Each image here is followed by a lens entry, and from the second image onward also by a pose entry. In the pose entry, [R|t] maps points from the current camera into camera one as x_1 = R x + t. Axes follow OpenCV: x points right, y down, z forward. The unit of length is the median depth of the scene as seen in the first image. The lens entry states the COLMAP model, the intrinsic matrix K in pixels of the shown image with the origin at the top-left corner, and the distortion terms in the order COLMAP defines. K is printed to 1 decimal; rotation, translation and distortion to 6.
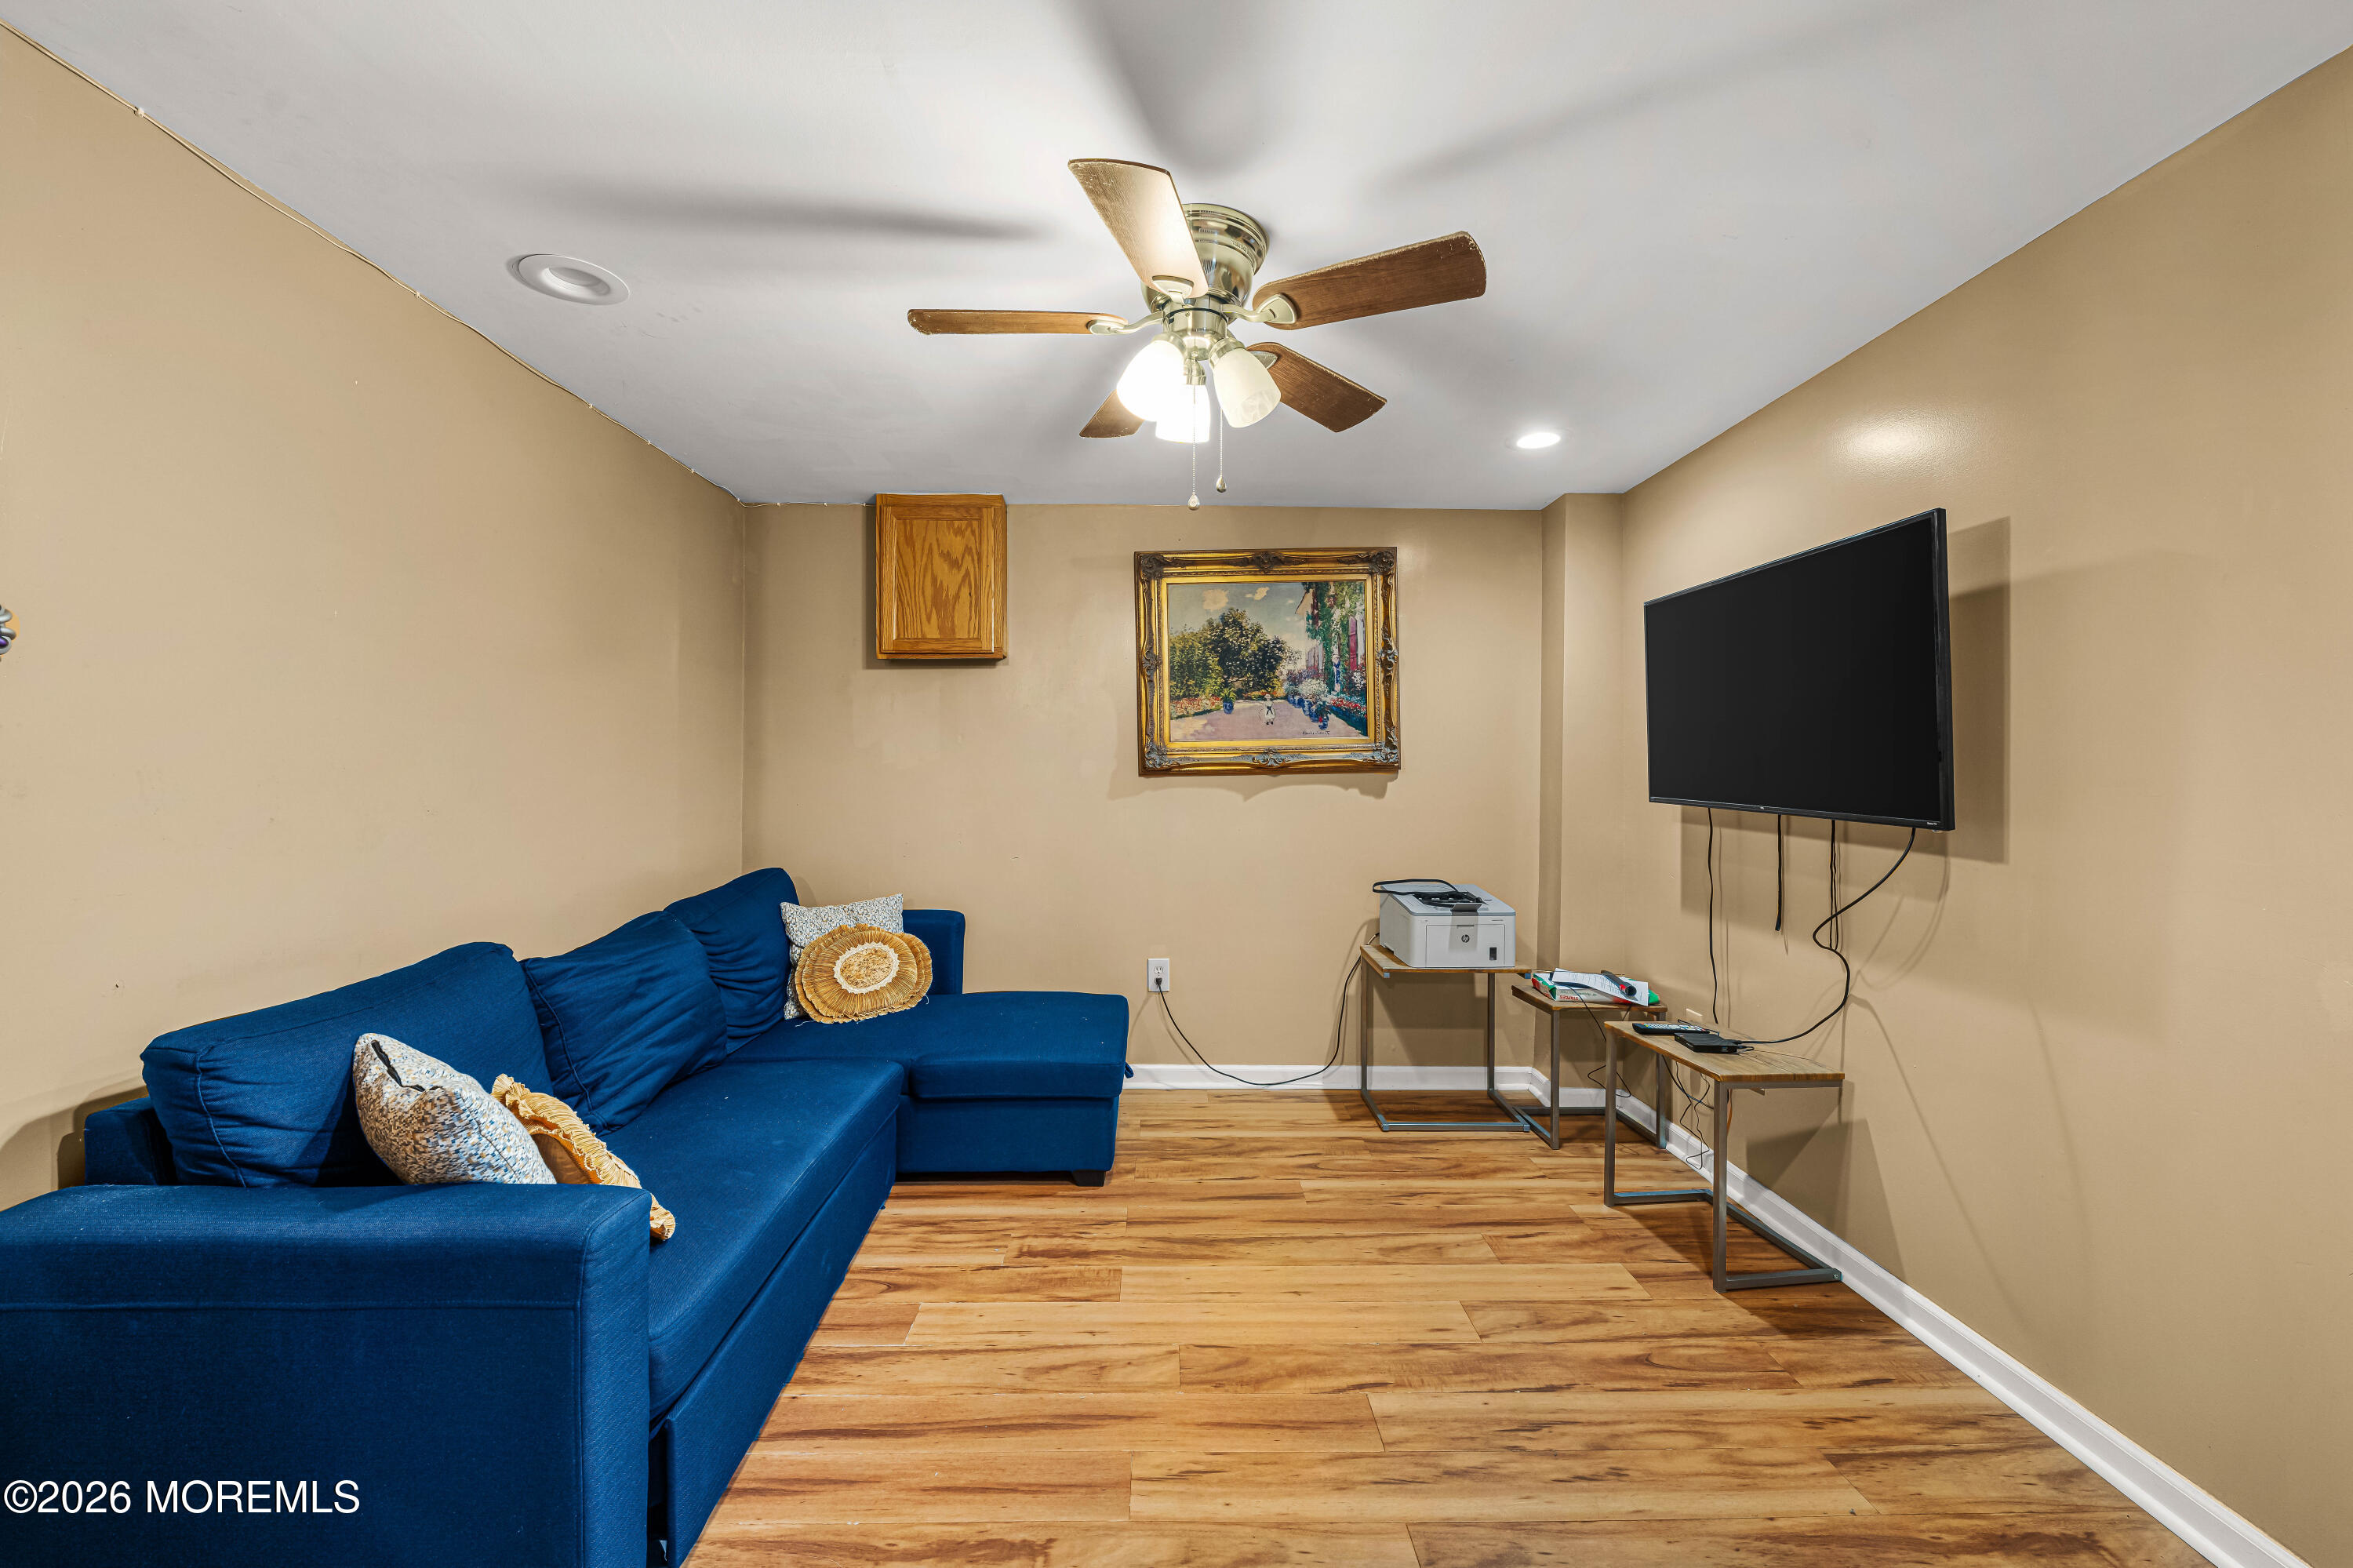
lens RADIAL K [[911.3, 0, 1163.4], [0, 911.3, 756.5], [0, 0, 1]] dist [-0.001692, -0.000186]
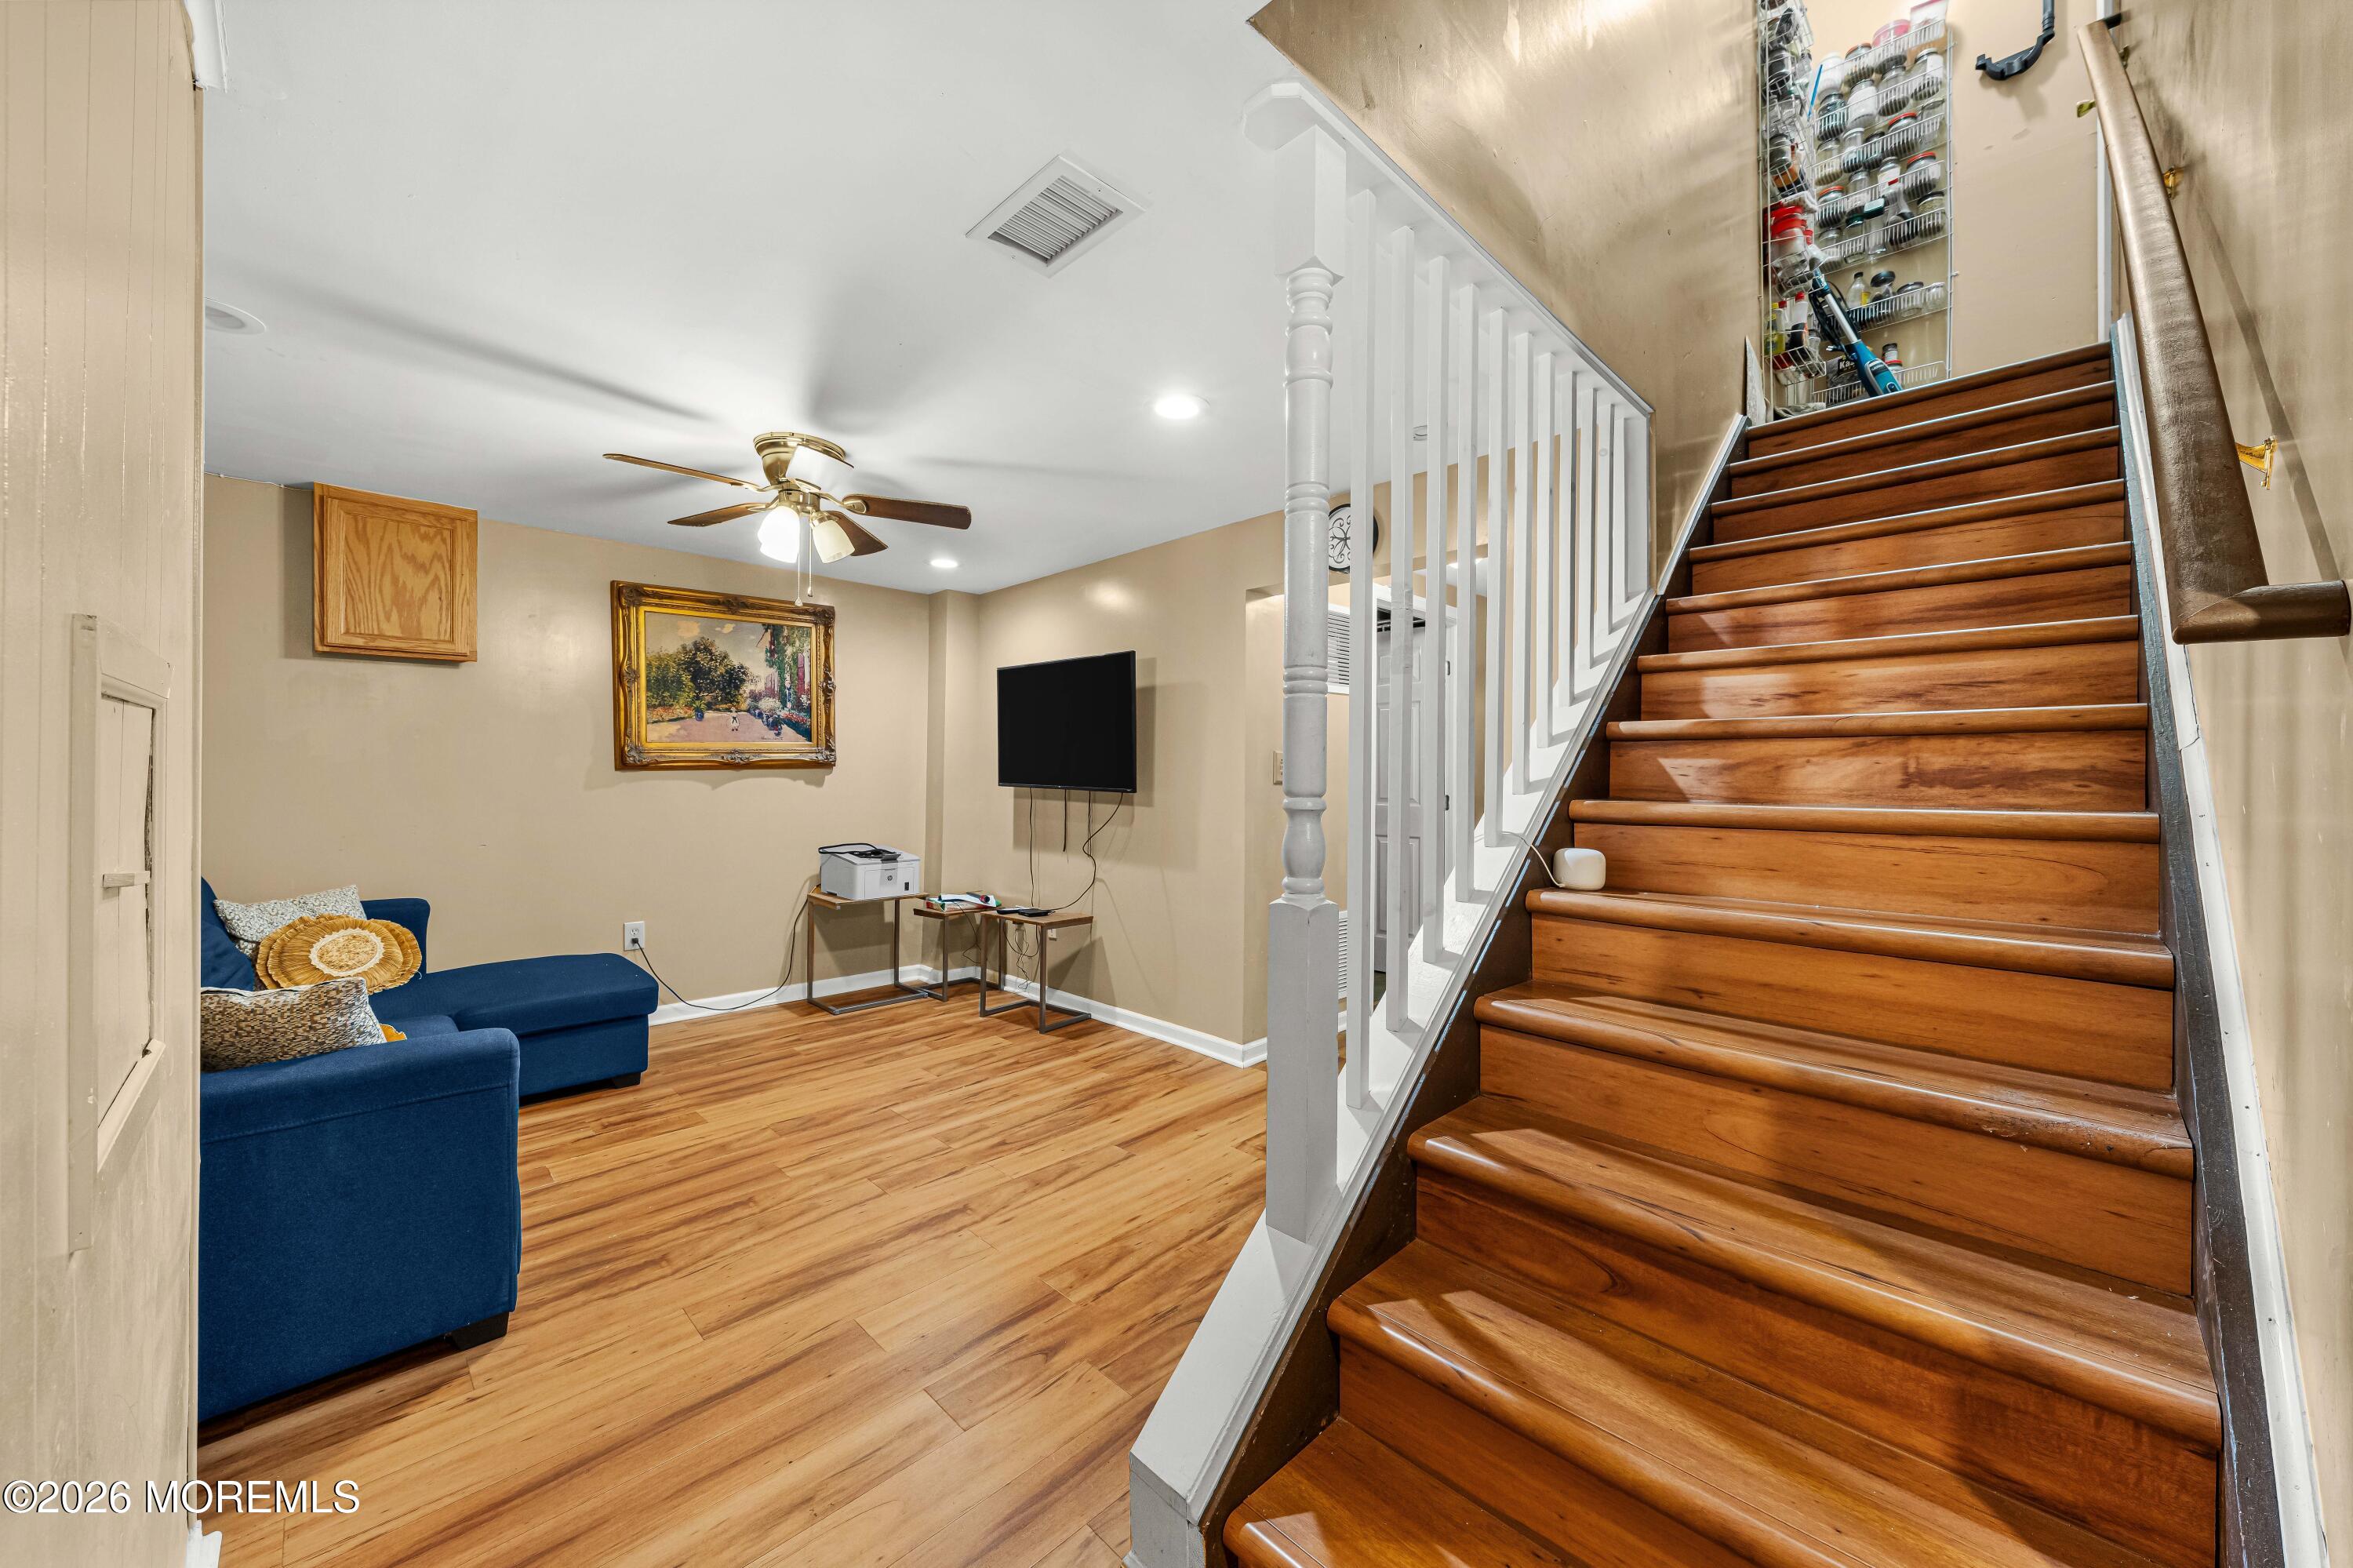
lens RADIAL K [[866.6, 0, 1176.5], [0, 866.6, 784.0], [0, 0, 1]] dist [-0.000820, -0.000061]
pose [[0.715851, -0.007104, 0.698217, -0.413351], [-0.012174, 0.999669, 0.022652, 0.006663], [-0.698147, -0.024716, 0.715528, -0.447981]]
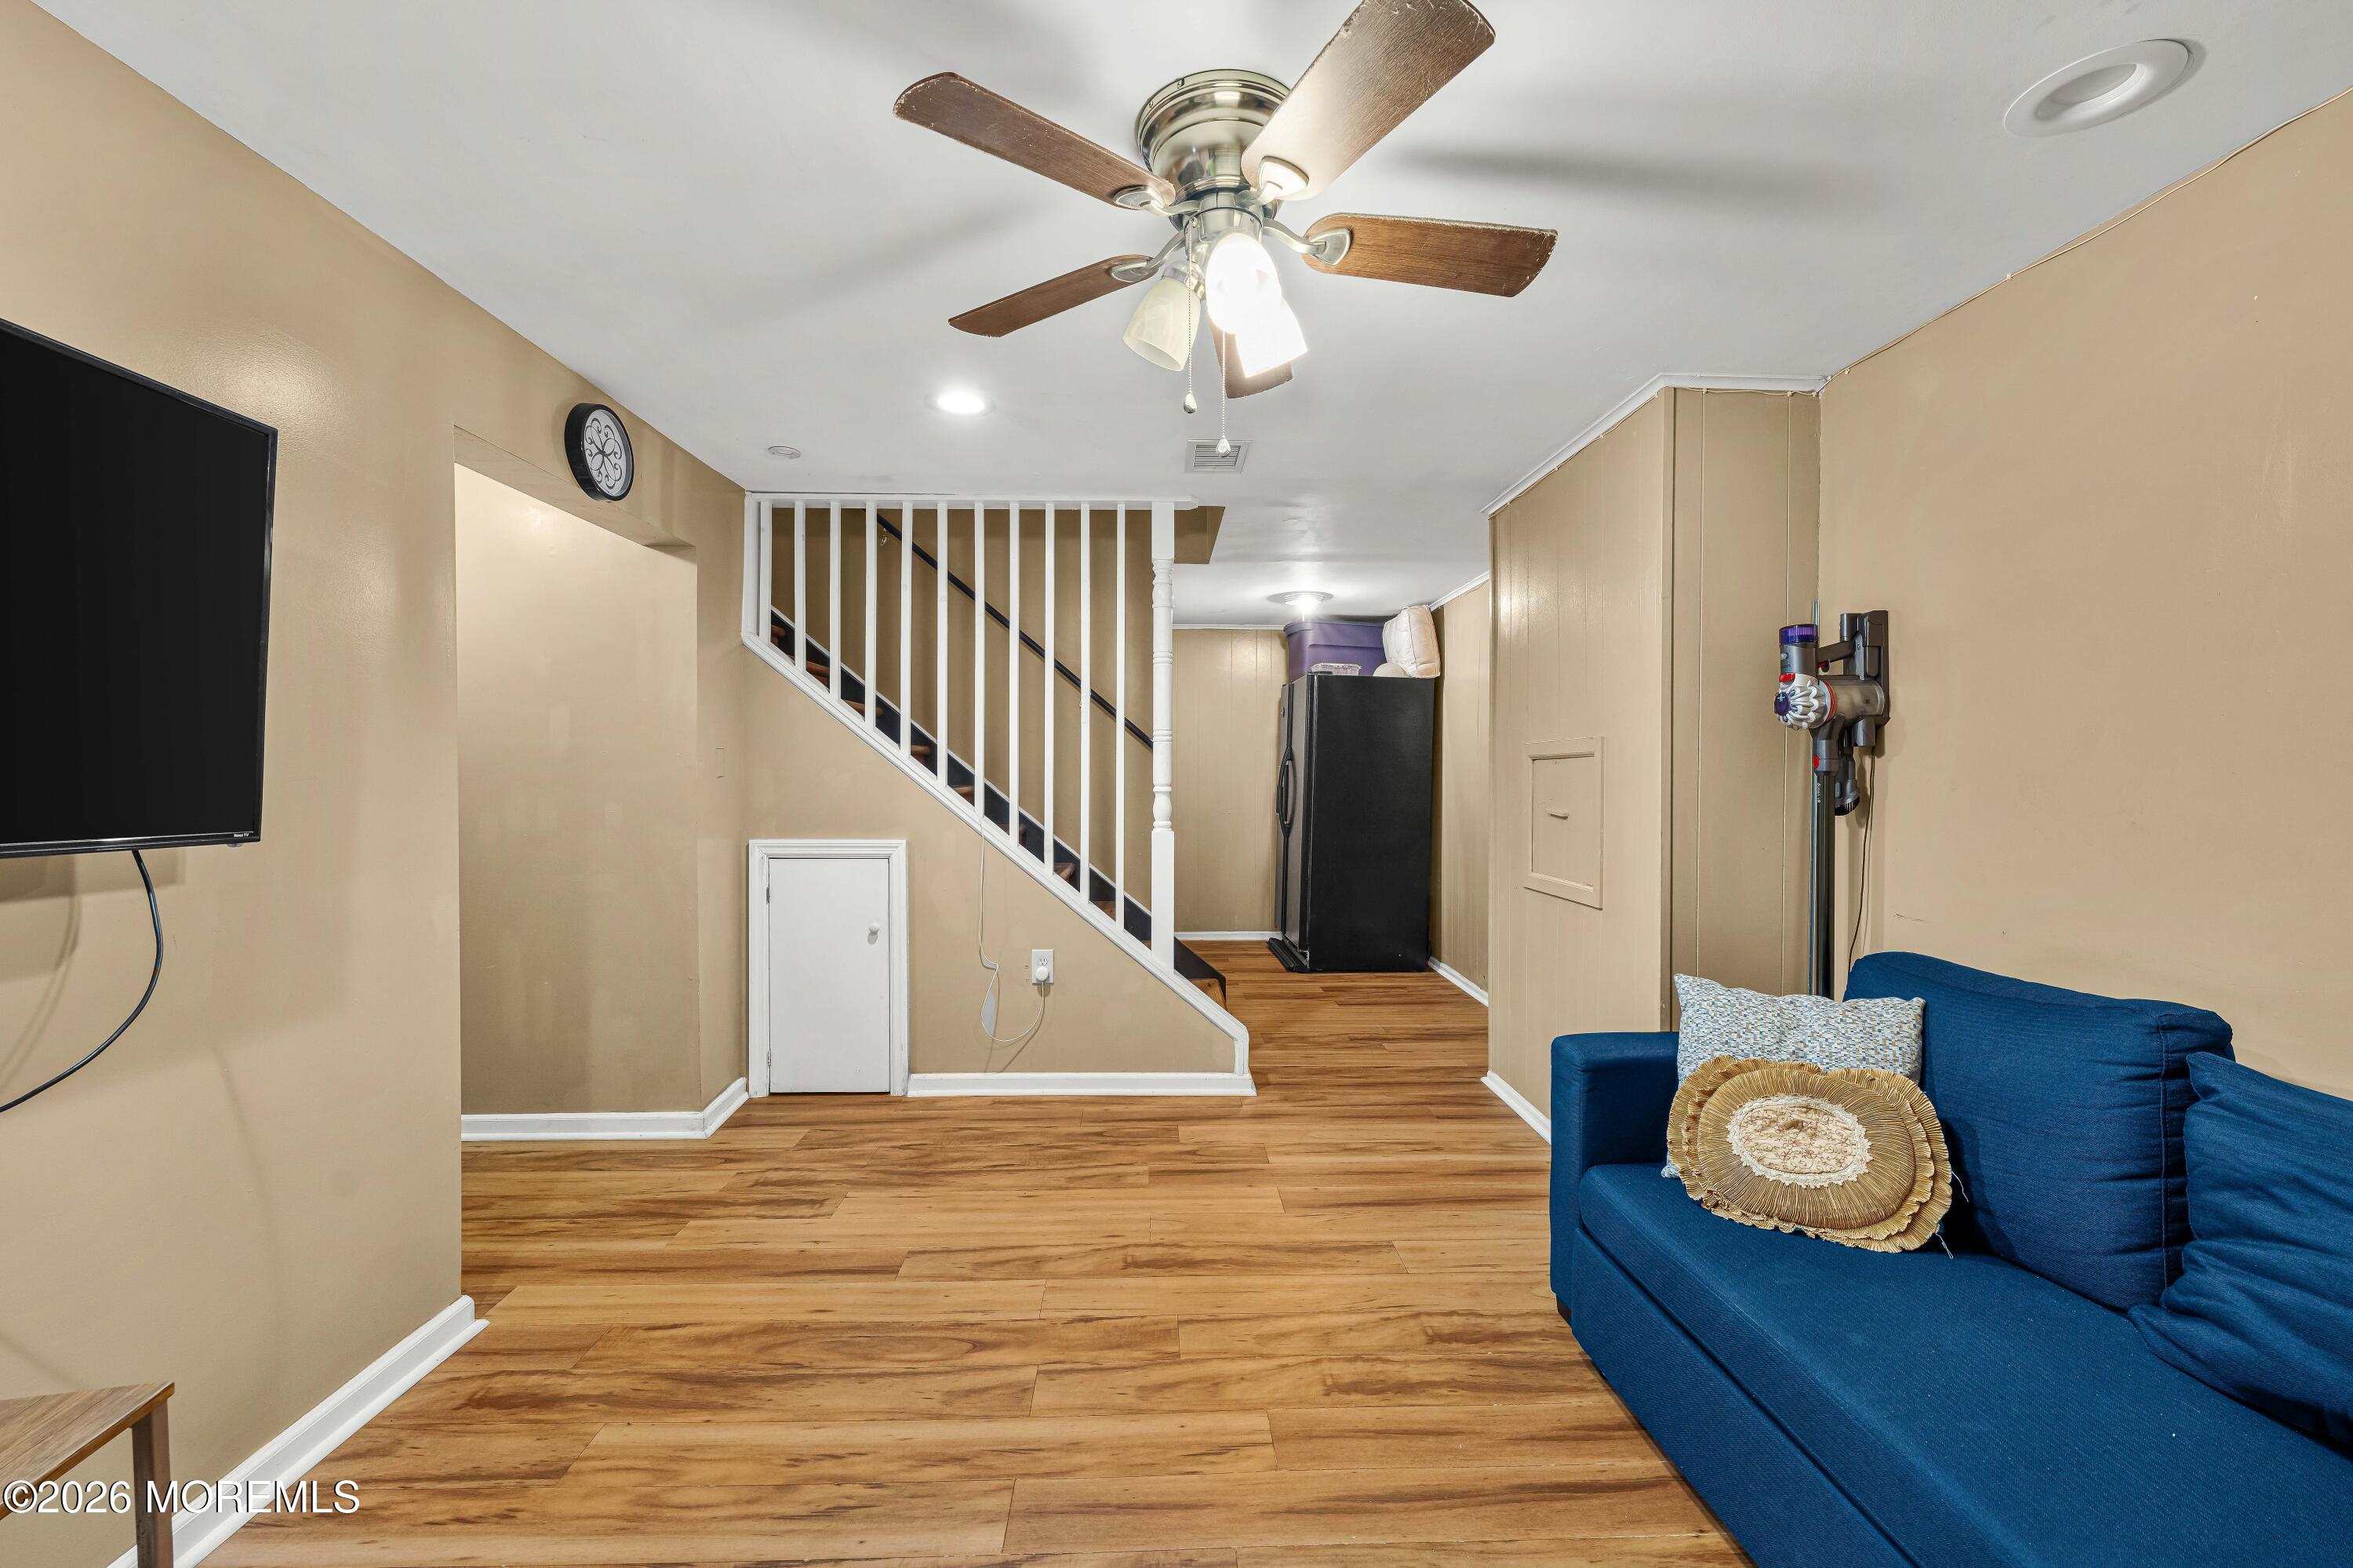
lens RADIAL K [[917.0, 0, 1172.7], [0, 917.0, 785.8], [0, 0, 1]] dist [-0.000581, 0.000018]
pose [[-0.999551, -0.006385, -0.029284, 0.074343], [-0.006527, 0.999967, 0.004764, 0.018831], [0.029253, 0.004953, -0.999560, 1.313463]]
